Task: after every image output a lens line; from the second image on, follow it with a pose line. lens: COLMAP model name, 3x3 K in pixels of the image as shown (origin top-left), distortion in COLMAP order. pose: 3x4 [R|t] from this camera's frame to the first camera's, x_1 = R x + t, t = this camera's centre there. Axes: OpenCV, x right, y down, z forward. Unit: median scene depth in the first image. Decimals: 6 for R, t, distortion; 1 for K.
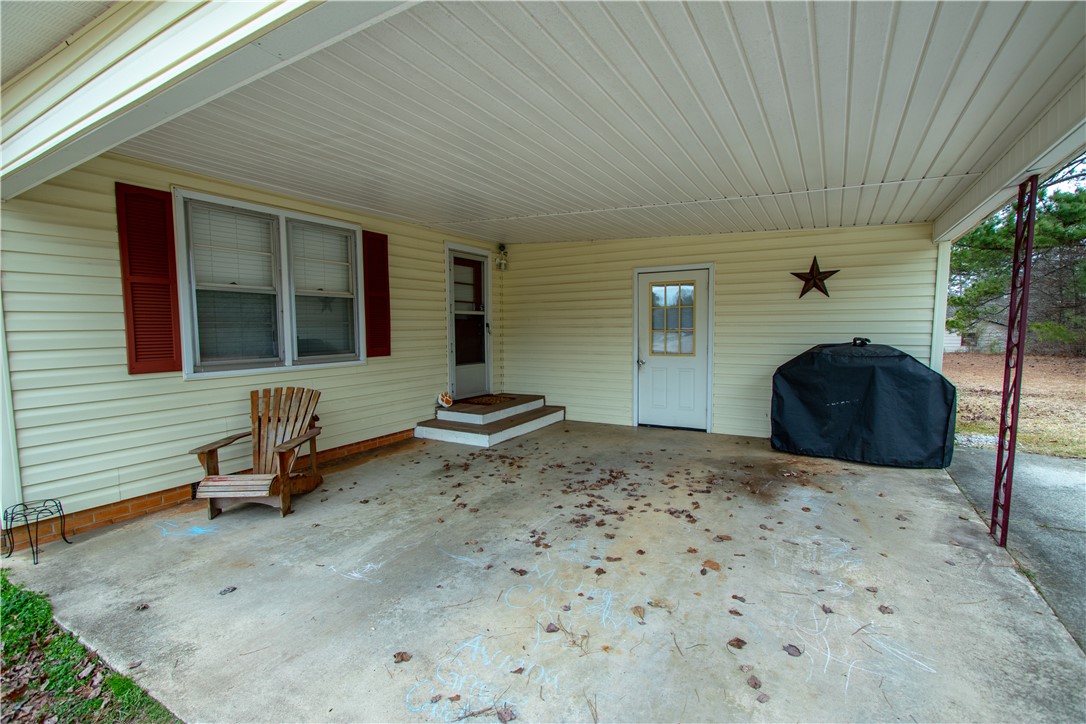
lens RADIAL K [[498.2, 0, 541.6], [0, 498.2, 364.9], [0, 0, 1]] dist [-0.020101, 0.004906]
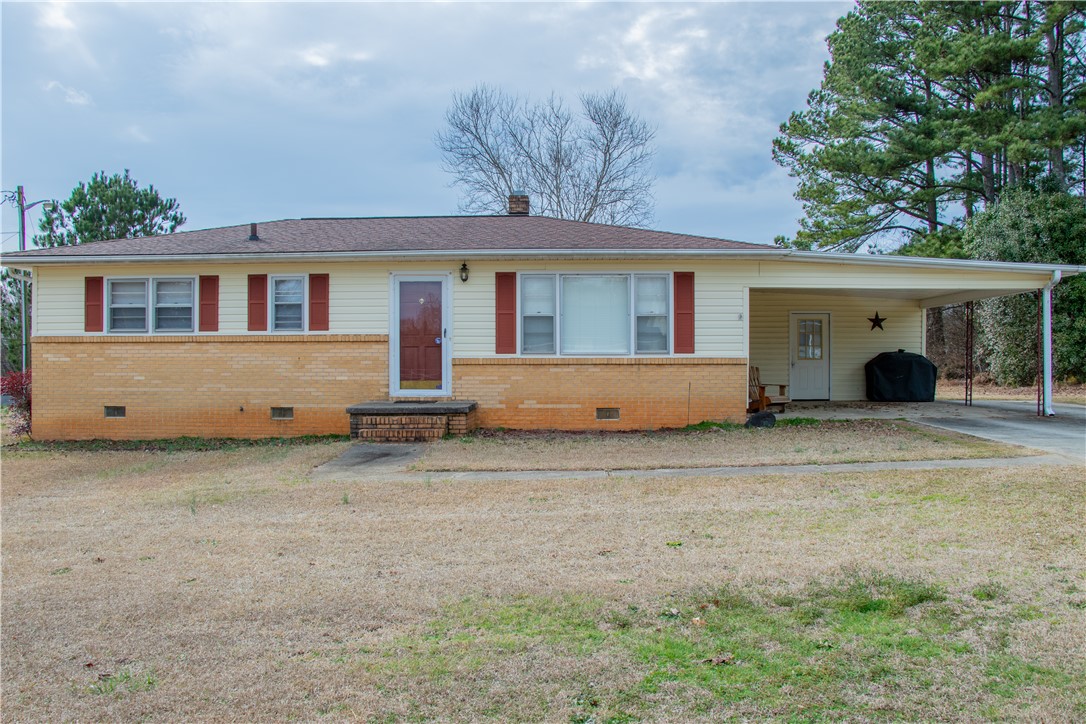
lens RADIAL K [[885.2, 0, 541.8], [0, 885.2, 369.2], [0, 0, 1]] dist [-0.188082, 0.171982]
pose [[0.875608, 0.005791, 0.482988, -2.494081], [0.028093, 0.997625, -0.062893, 0.220878], [-0.482205, 0.068638, 0.873365, -1.520814]]
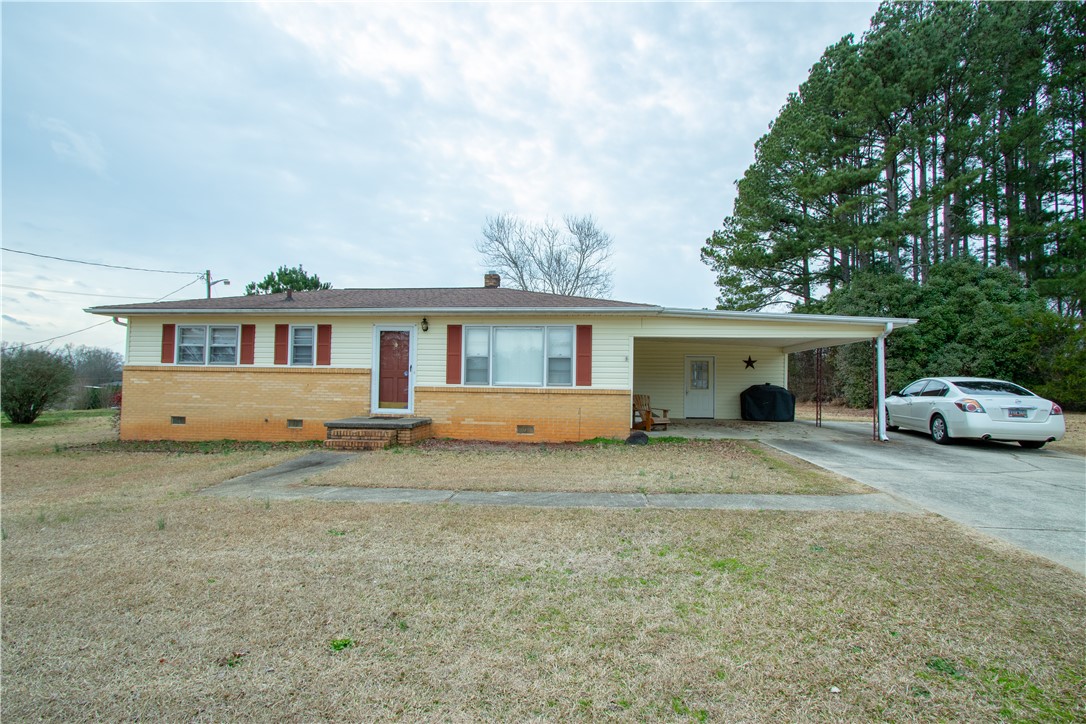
lens RADIAL K [[498.2, 0, 541.6], [0, 498.2, 364.9], [0, 0, 1]] dist [-0.020101, 0.004906]
pose [[0.909810, 0.038484, 0.413237, -1.807541], [0.007200, 0.994078, -0.108430, 0.150187], [-0.414963, 0.101626, 0.904145, -1.161624]]
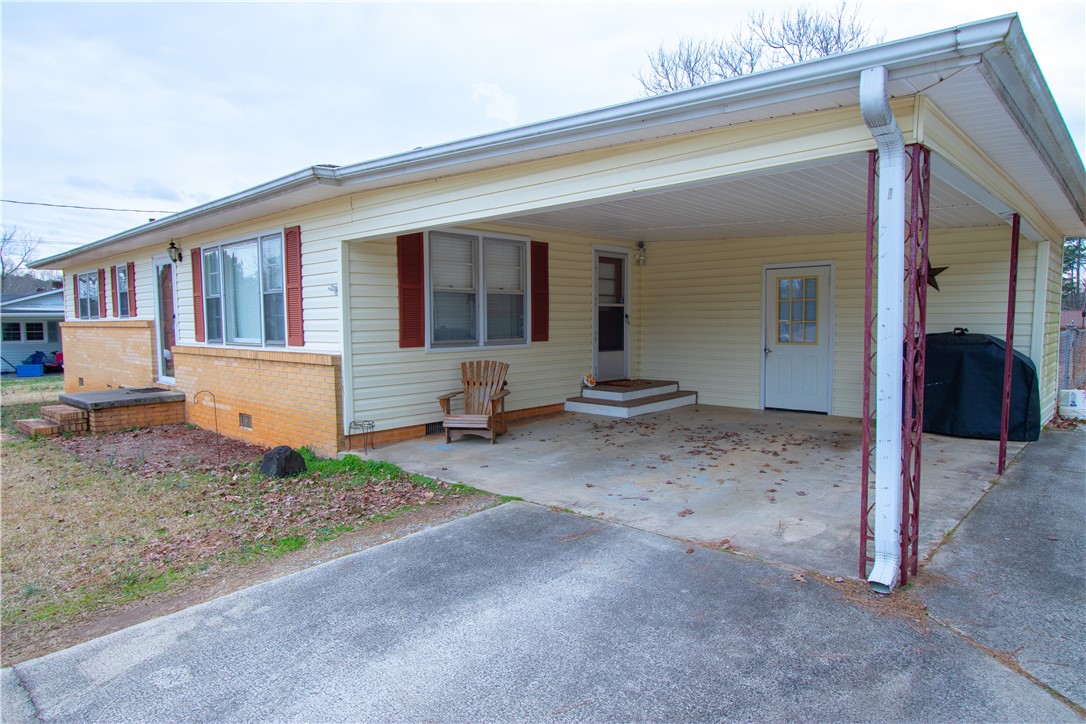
lens RADIAL K [[651.5, 0, 543.0], [0, 651.5, 362.0], [0, 0, 1]] dist [-0.002936, -0.000123]
pose [[0.976226, 0.016868, -0.216100, 0.032810], [-0.018704, 0.999804, -0.006454, 0.046694], [0.215949, 0.010343, 0.976350, -0.608781]]
